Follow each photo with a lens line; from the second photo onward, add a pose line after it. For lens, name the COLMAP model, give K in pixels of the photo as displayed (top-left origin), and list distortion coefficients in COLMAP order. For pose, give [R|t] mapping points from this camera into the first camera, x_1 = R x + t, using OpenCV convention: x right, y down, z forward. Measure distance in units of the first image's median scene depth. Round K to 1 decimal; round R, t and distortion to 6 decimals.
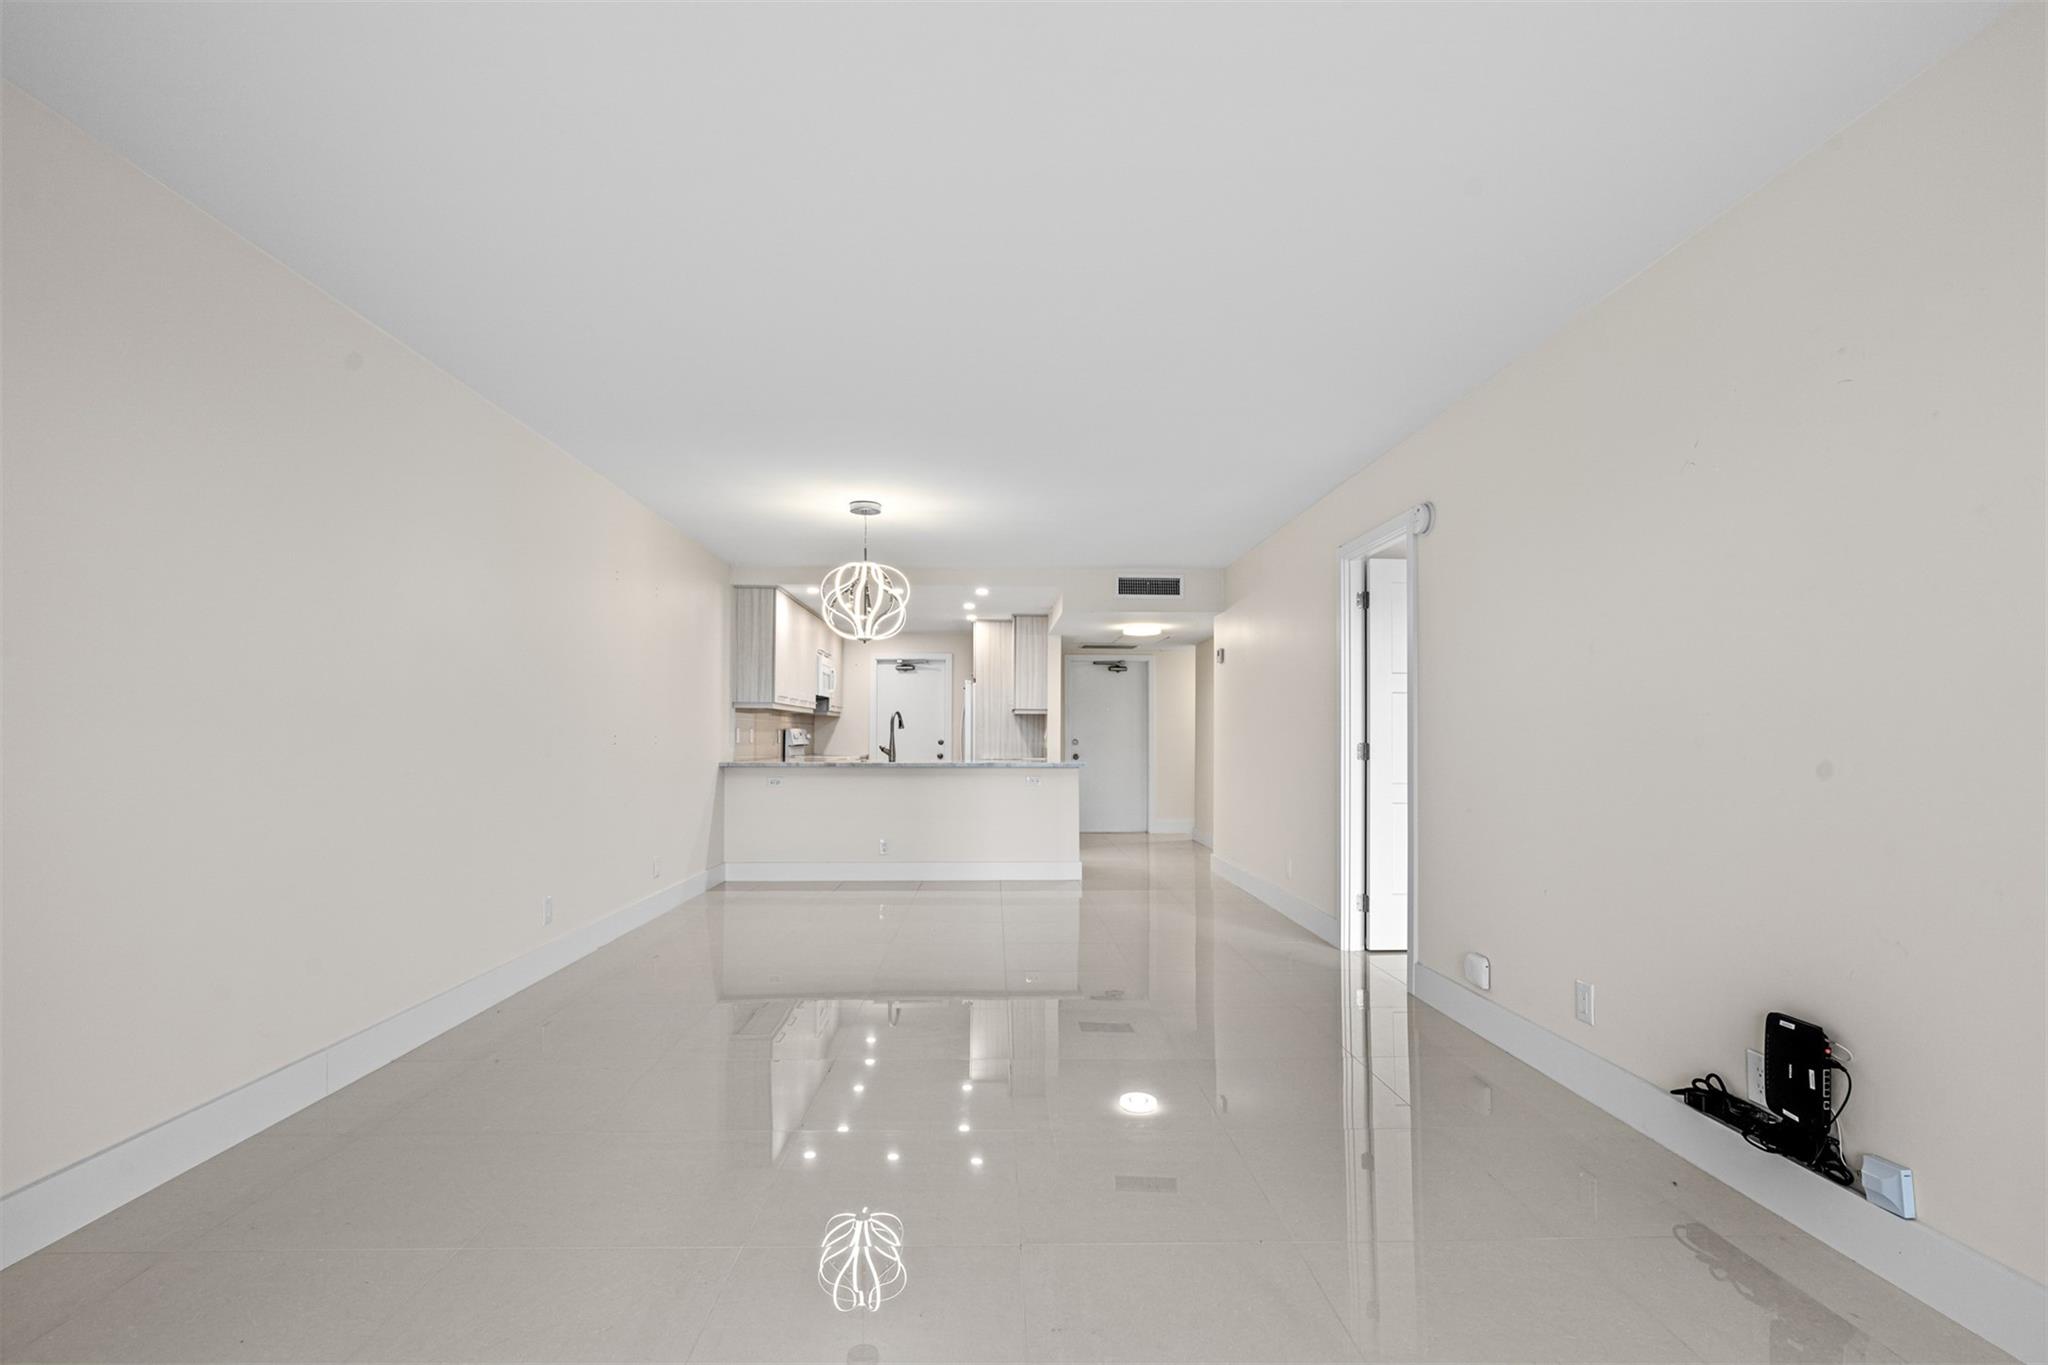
lens RADIAL K [[941.1, 0, 1018.3], [0, 941.1, 725.5], [0, 0, 1]] dist [0.000741, 0.000514]
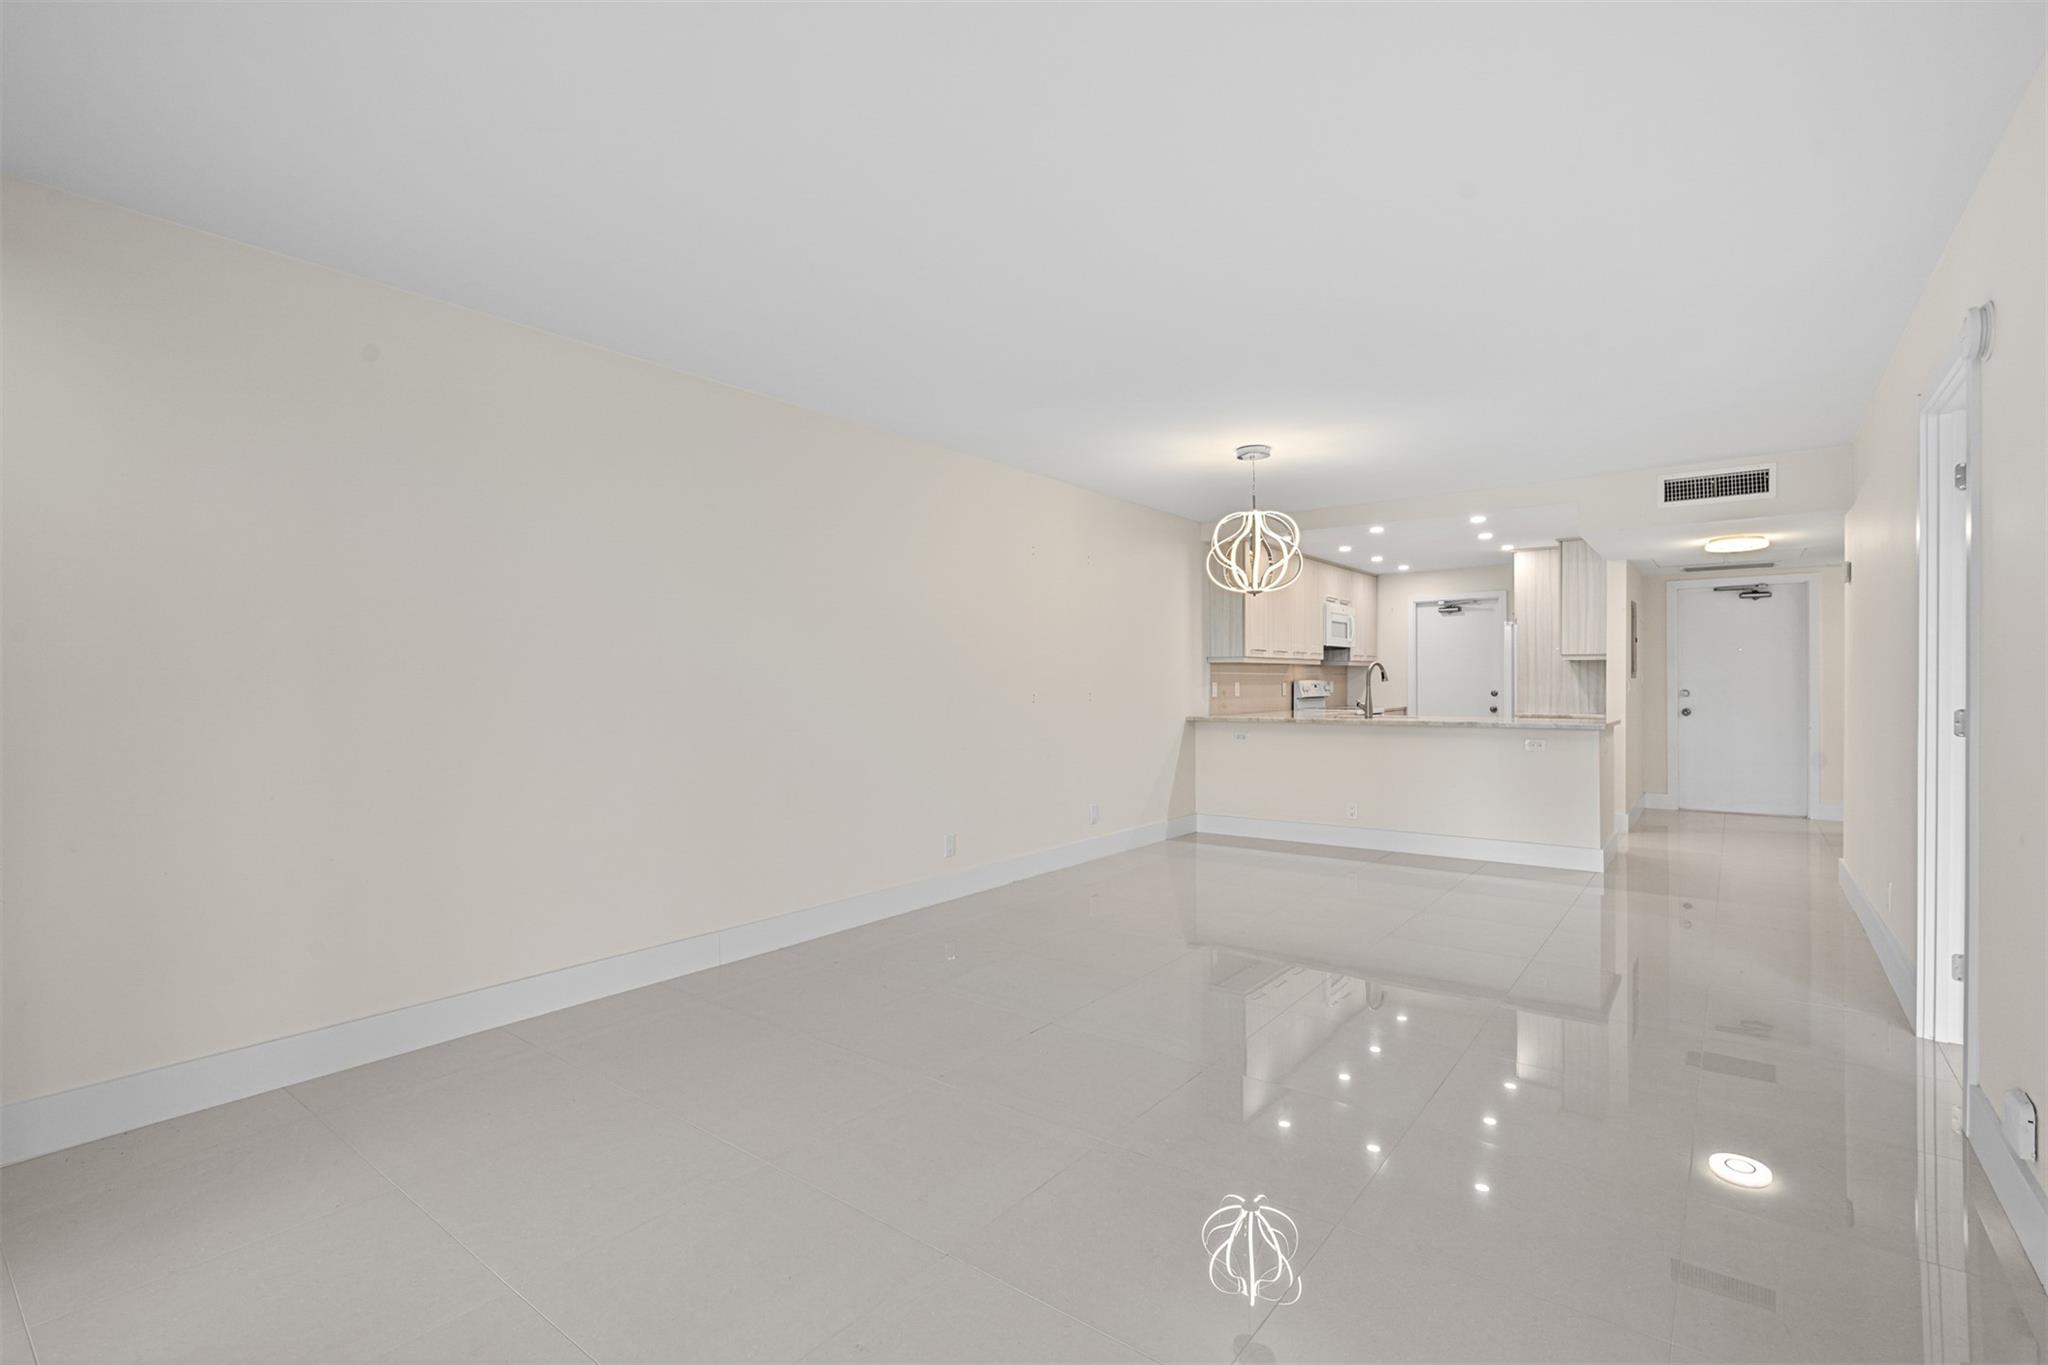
lens RADIAL K [[927.0, 0, 1021.1], [0, 927.0, 702.2], [0, 0, 1]] dist [-0.002017, 0.000247]
pose [[0.774762, 0.006709, -0.632218, 0.173352], [0.015777, 0.999427, 0.029940, -0.009359], [0.632056, -0.033171, 0.774212, 0.091036]]
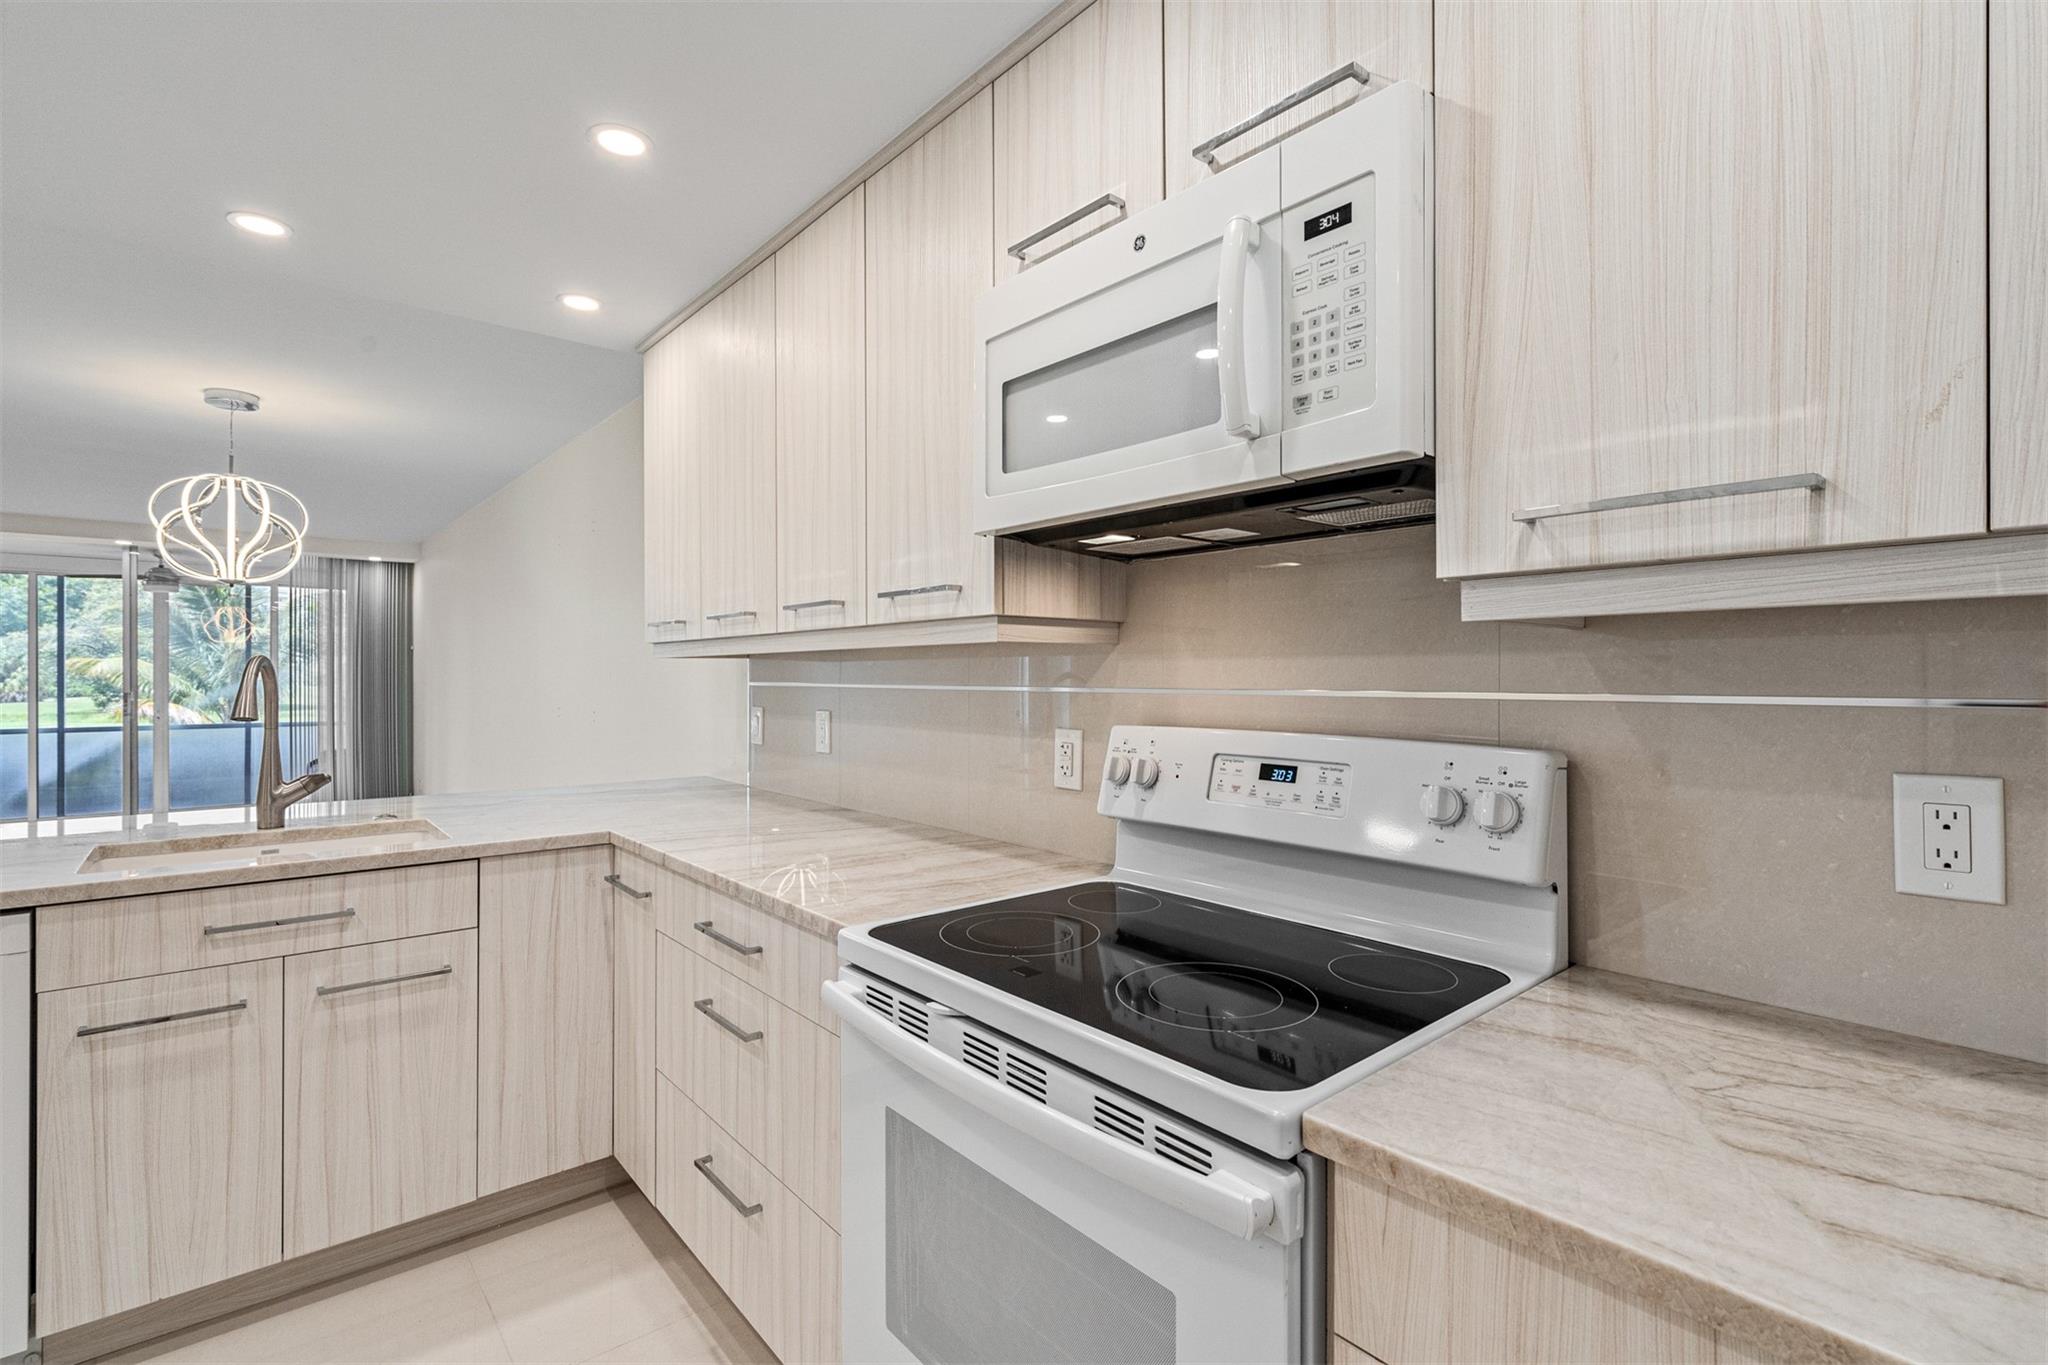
lens RADIAL K [[938.9, 0, 1022.1], [0, 938.9, 675.5], [0, 0, 1]] dist [-0.003751, -0.000564]
pose [[-0.779411, -0.003918, -0.626501, -0.134783], [0.005202, 0.999906, -0.012725, -0.005433], [0.626492, -0.013177, -0.779317, 1.385022]]
